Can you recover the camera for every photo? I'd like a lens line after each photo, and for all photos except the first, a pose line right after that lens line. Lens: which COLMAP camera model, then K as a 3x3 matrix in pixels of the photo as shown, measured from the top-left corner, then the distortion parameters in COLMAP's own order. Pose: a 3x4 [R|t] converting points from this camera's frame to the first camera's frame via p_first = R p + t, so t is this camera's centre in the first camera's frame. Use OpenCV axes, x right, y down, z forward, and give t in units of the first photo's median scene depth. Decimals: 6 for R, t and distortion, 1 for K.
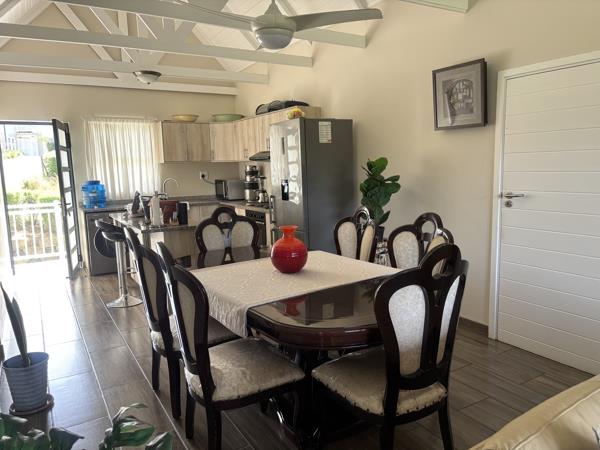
lens RADIAL K [[423.7, 0, 300.0], [0, 423.7, 225.0], [0, 0, 1]] dist [0.005817, 0.002393]
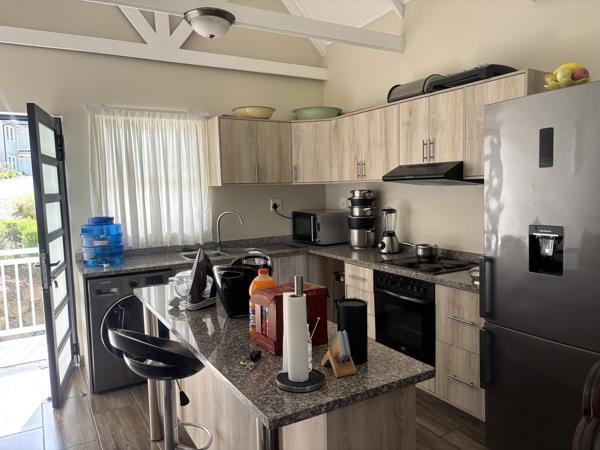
lens RADIAL K [[423.7, 0, 300.0], [0, 423.7, 225.0], [0, 0, 1]] dist [0.005817, 0.002393]
pose [[0.999975, 0.000766, -0.006989, -0.207534], [-0.001088, 0.998931, -0.046210, -0.064959], [0.006946, 0.046216, 0.998907, 0.414237]]
